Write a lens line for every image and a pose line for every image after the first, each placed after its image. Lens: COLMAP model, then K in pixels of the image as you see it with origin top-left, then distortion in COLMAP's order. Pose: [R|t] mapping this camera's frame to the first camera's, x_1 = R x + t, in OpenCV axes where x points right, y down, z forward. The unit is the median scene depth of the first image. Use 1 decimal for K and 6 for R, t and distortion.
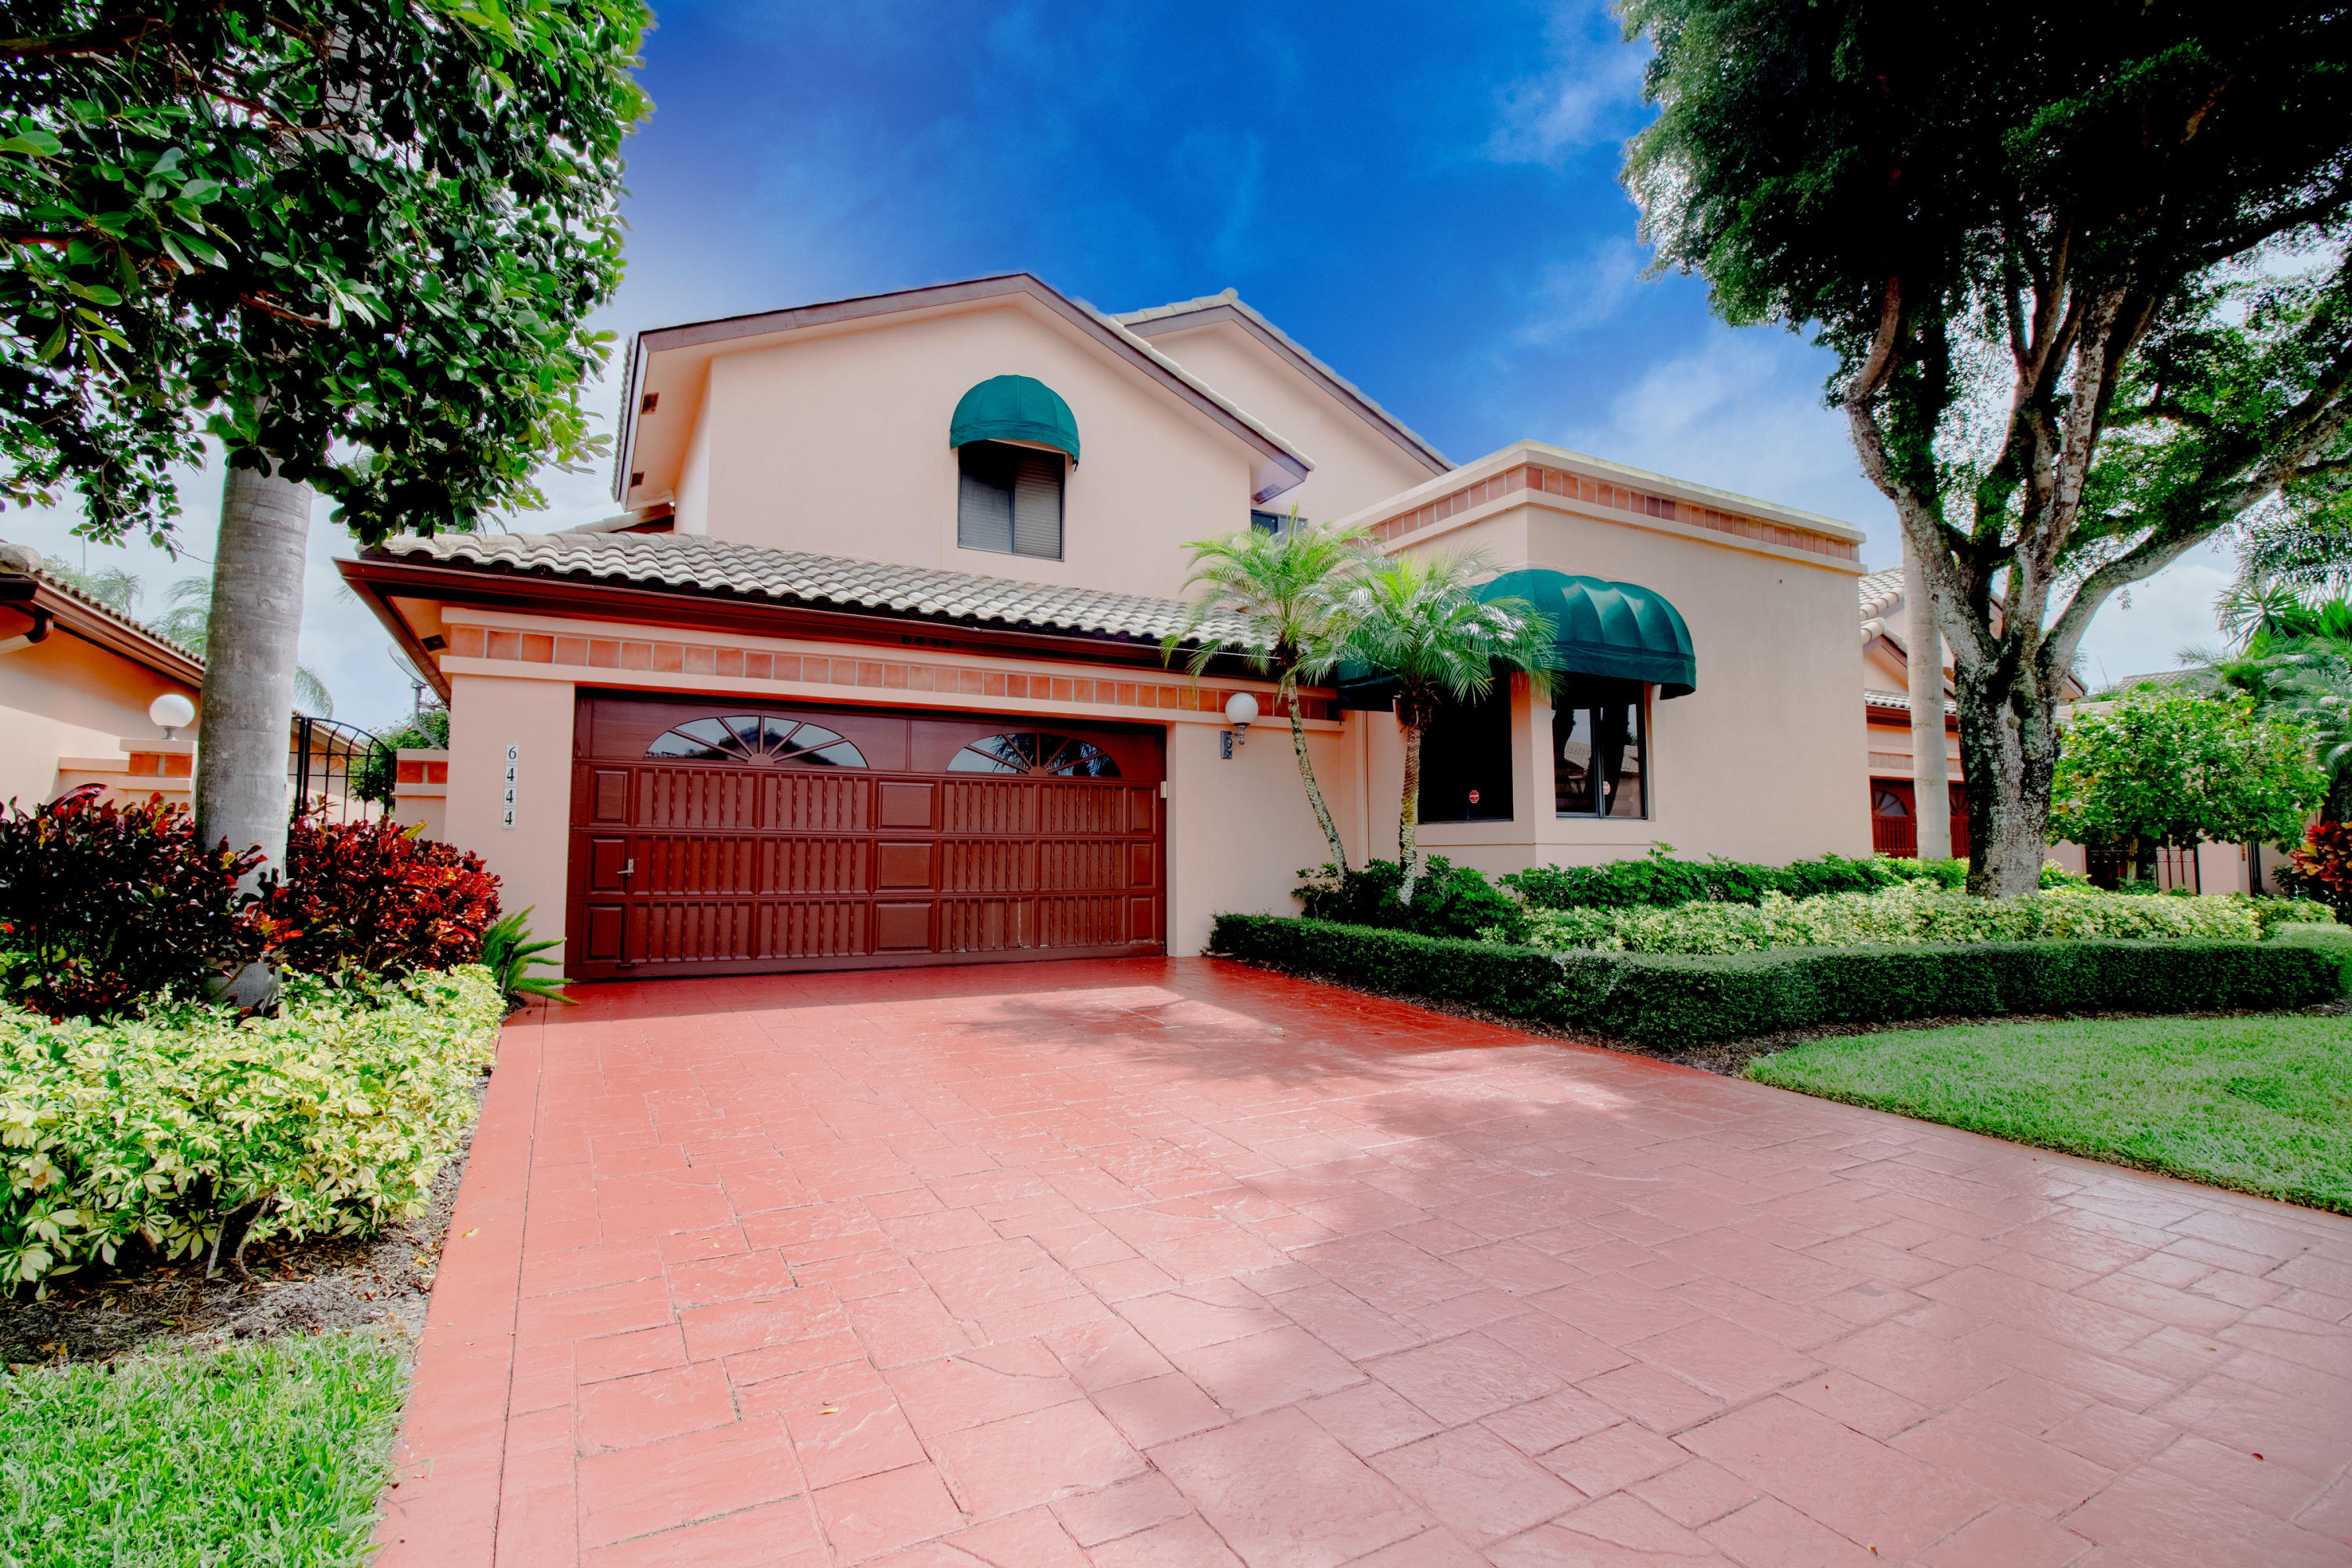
lens RADIAL K [[1127.2, 0, 1176.0], [0, 1127.2, 784.0], [0, 0, 1]] dist [-0.013656, 0.000507]
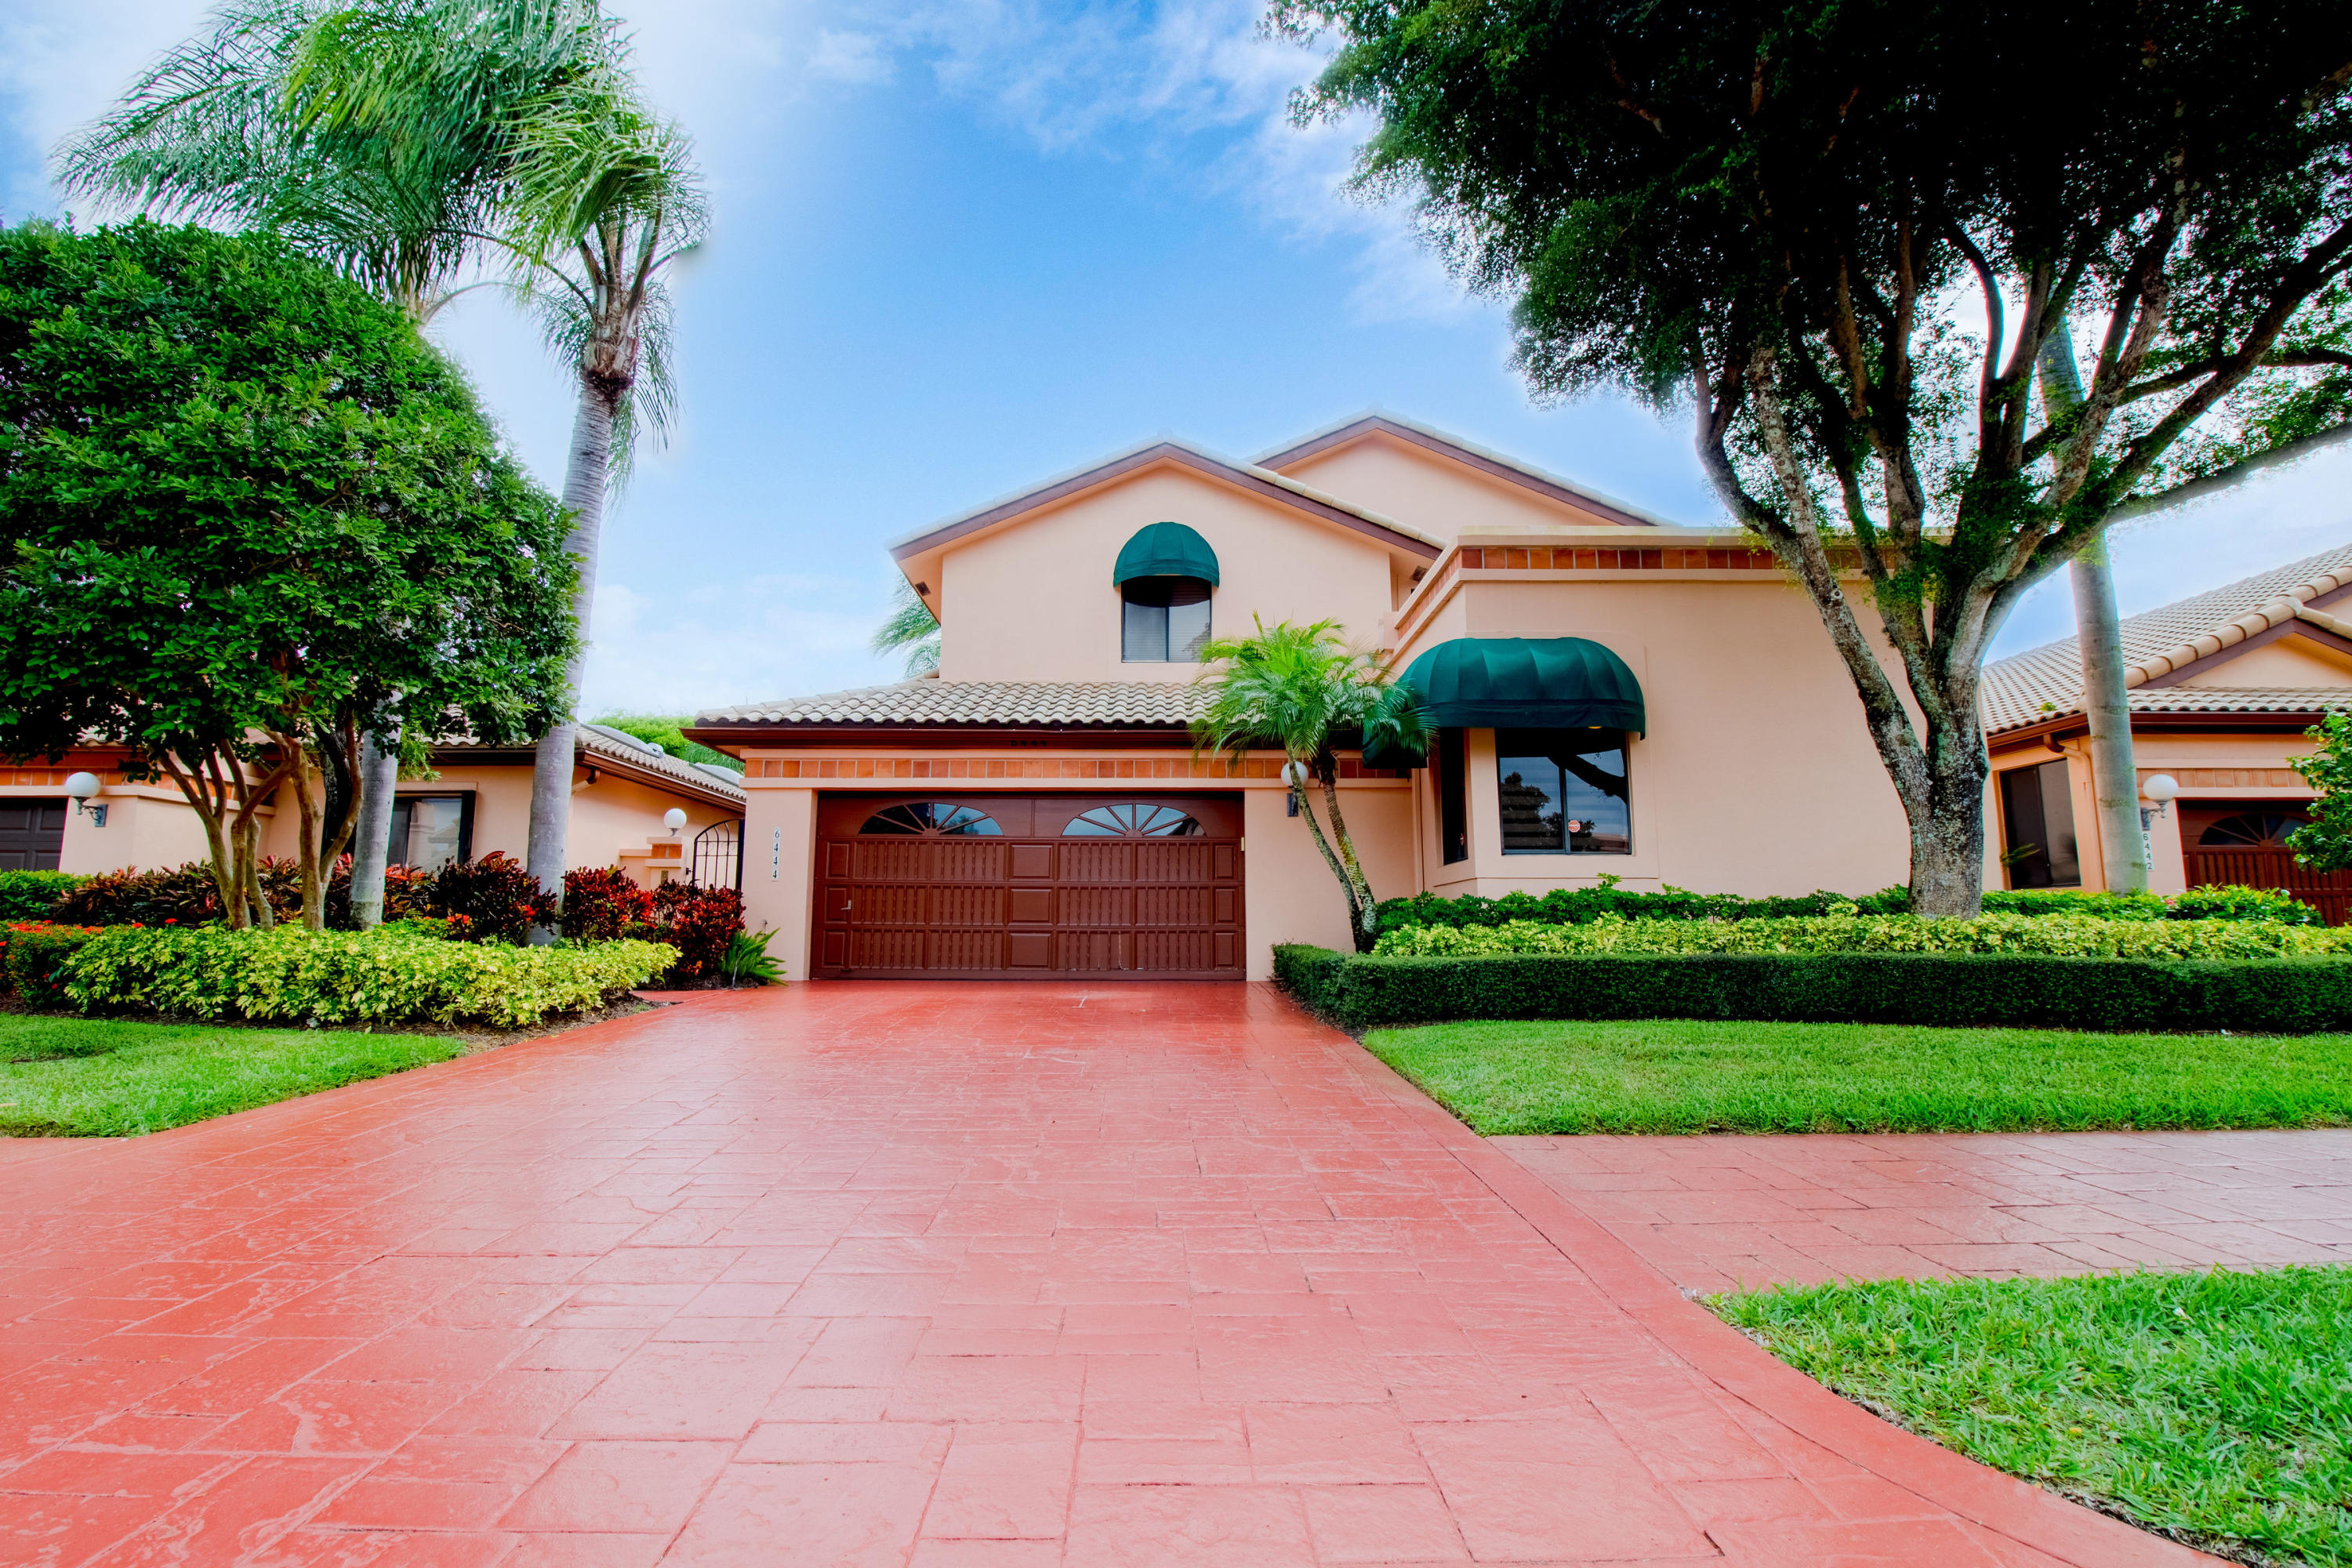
lens RADIAL K [[1240.6, 0, 1177.2], [0, 1240.6, 764.7], [0, 0, 1]] dist [0.001910, 0.001318]
pose [[0.873056, -0.069527, -0.482638, 0.651031], [0.032444, 0.995872, -0.084773, 0.035050], [0.486539, 0.058353, 0.871708, -0.237732]]
